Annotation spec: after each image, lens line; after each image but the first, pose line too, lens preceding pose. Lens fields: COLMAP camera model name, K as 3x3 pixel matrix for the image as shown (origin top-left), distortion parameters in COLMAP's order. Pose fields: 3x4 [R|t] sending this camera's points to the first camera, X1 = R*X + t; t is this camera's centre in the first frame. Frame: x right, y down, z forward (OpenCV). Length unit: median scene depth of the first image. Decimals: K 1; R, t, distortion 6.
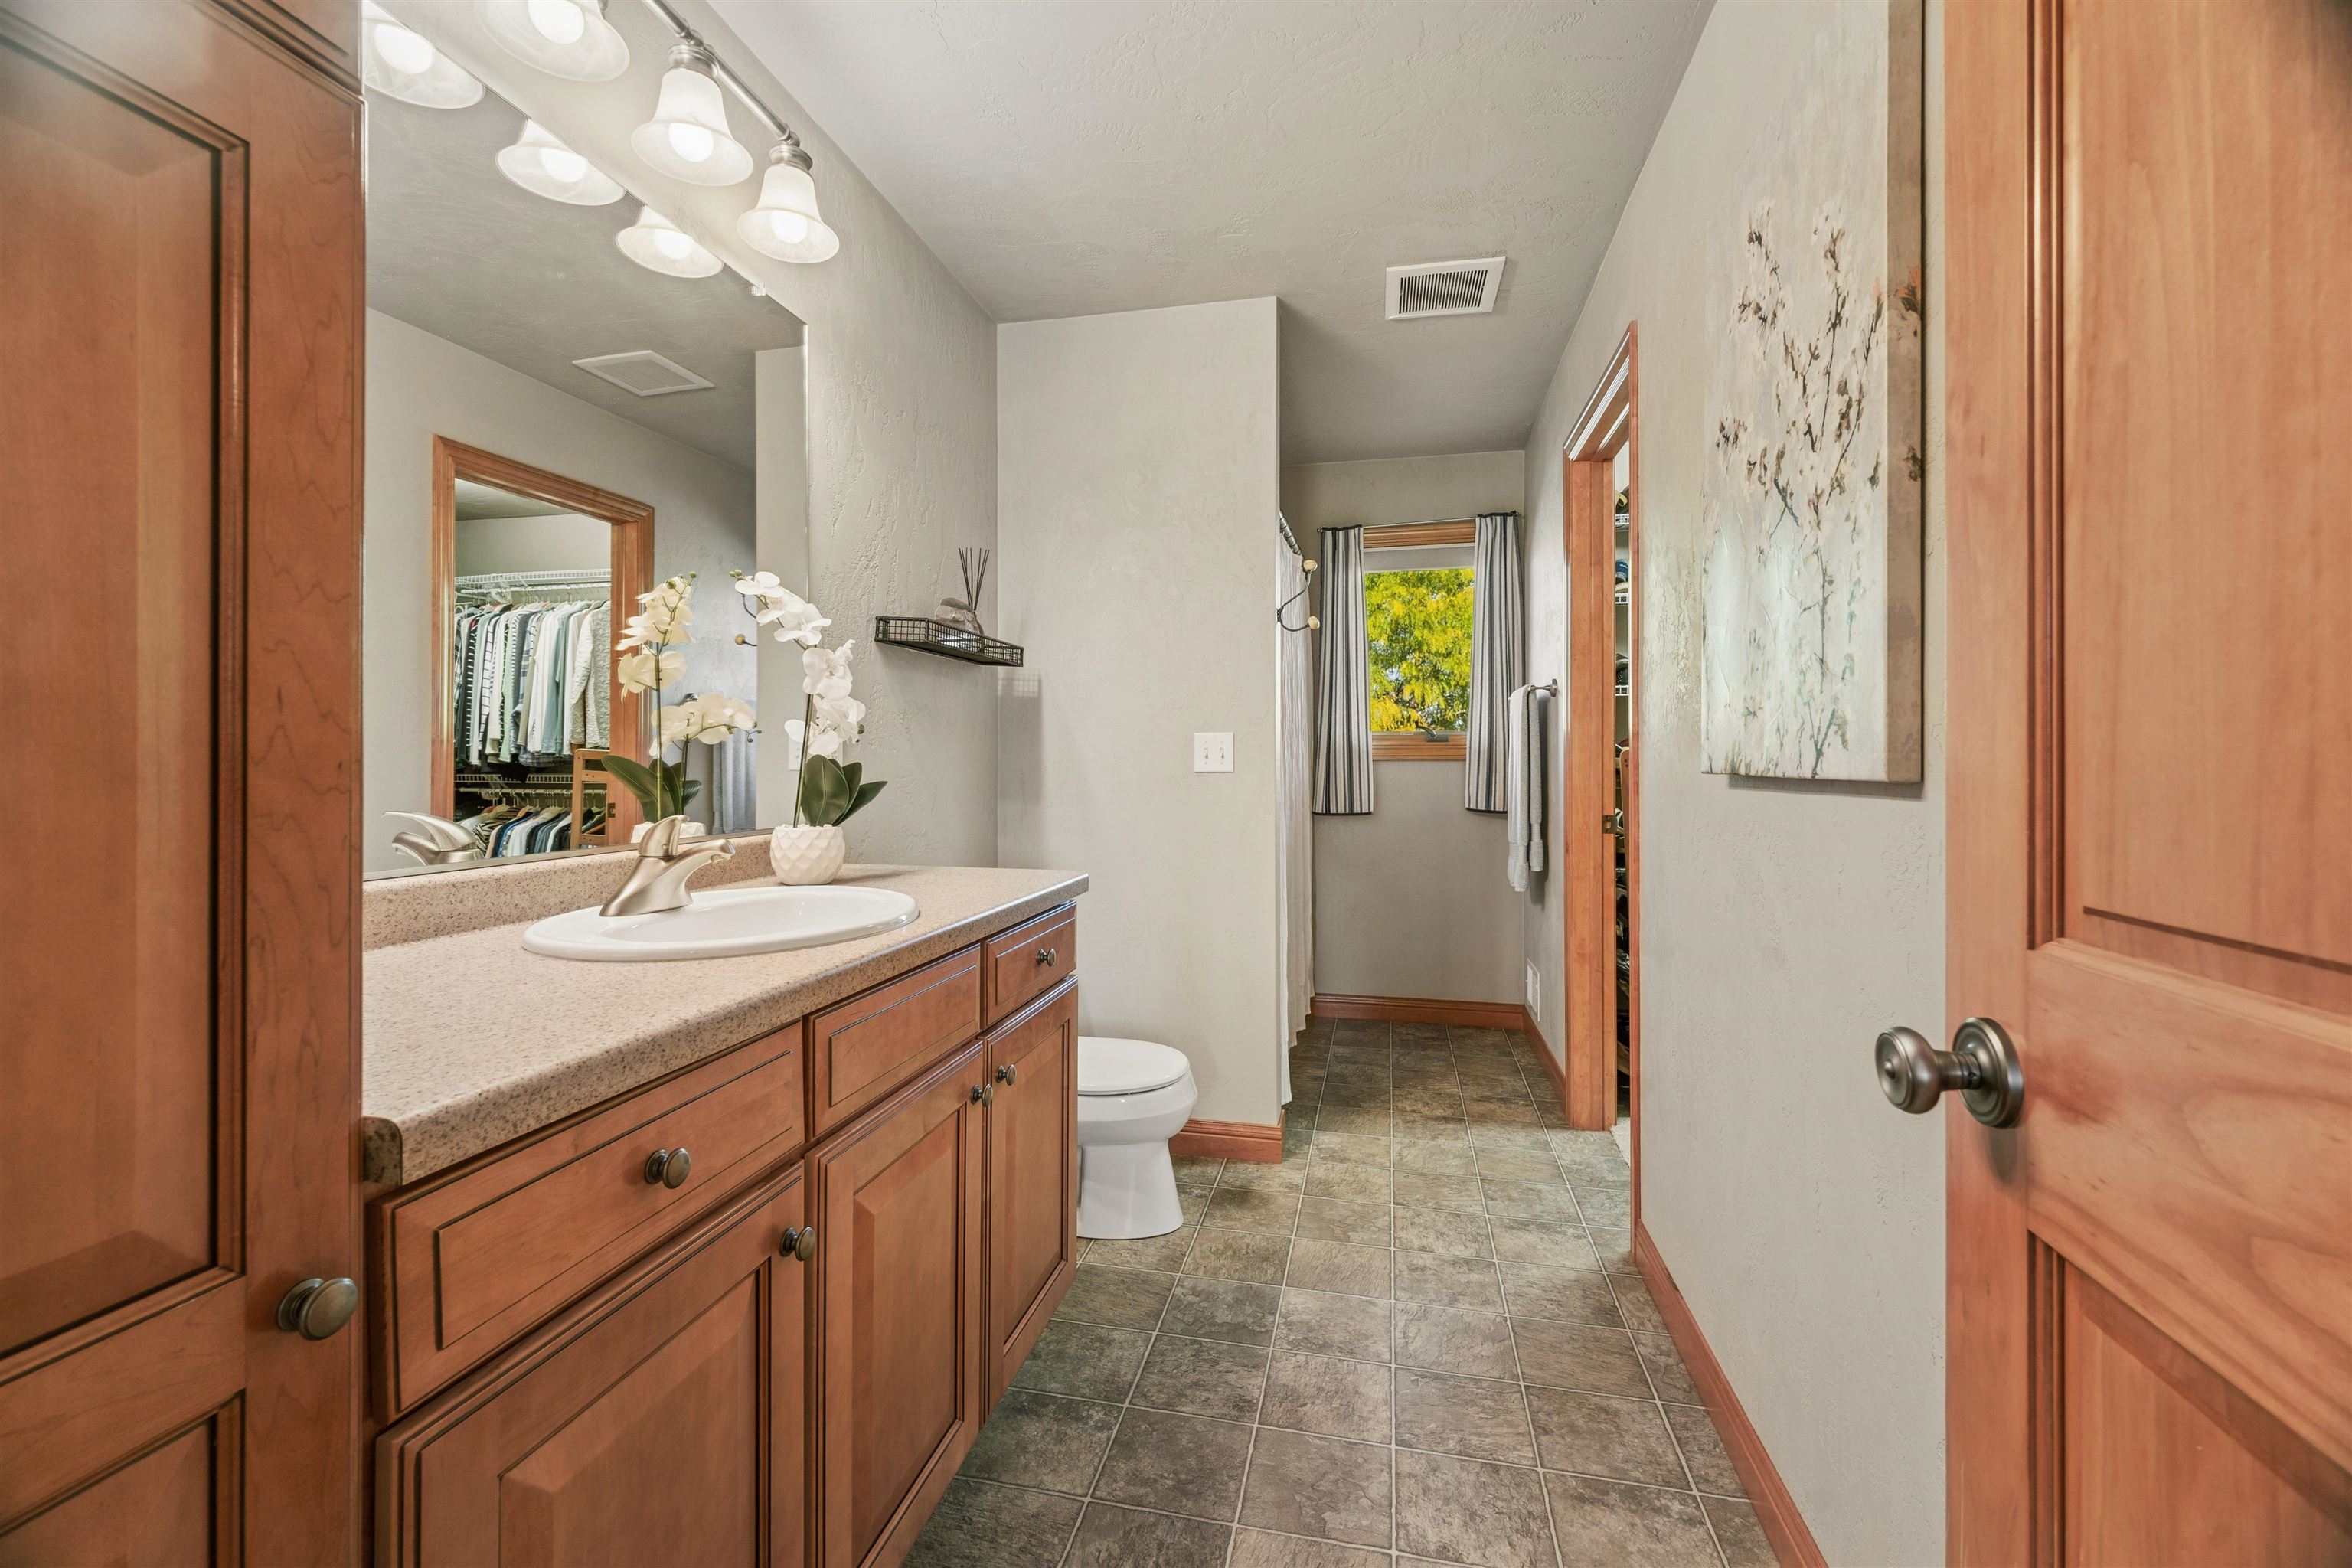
lens RADIAL K [[991.1, 0, 1175.7], [0, 991.1, 759.1], [0, 0, 1]] dist [0.000848, 0.000011]
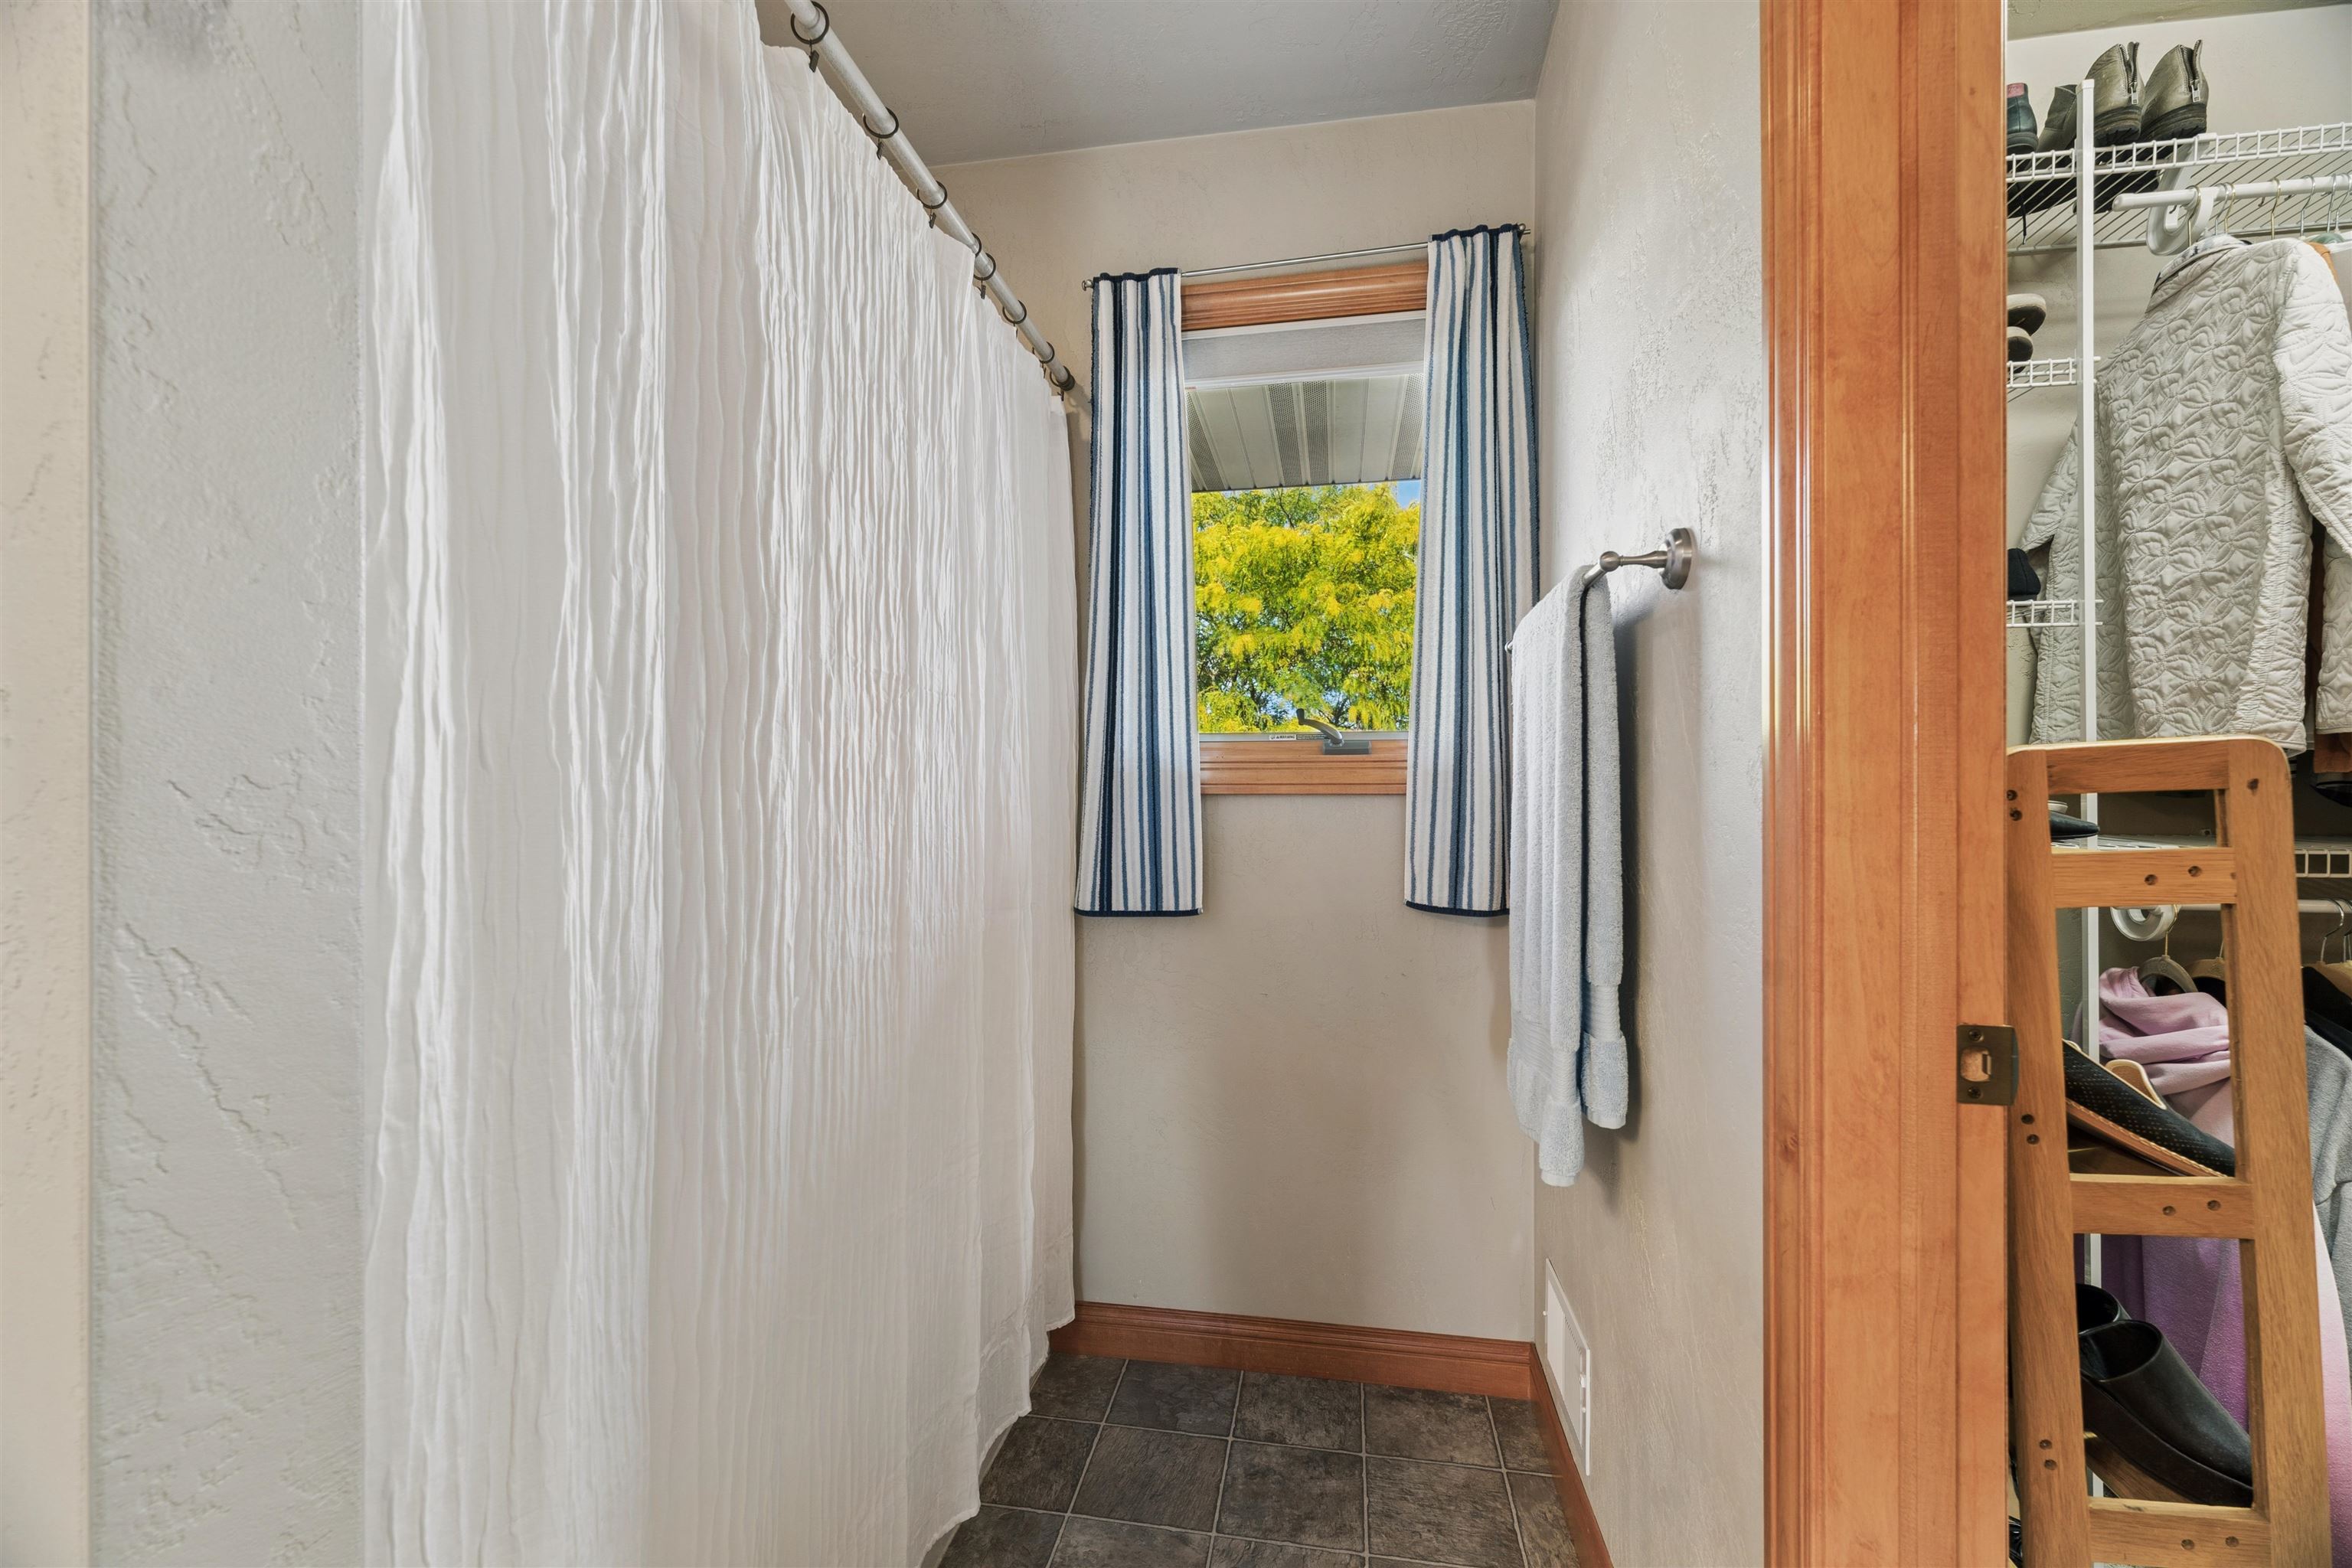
lens RADIAL K [[991.1, 0, 1175.7], [0, 991.1, 759.1], [0, 0, 1]] dist [0.000848, 0.000011]
pose [[0.999011, 0.009404, 0.043453, 0.168004], [-0.007895, 0.999364, -0.034773, 0.001898], [-0.043752, 0.034395, 0.998450, 0.552887]]
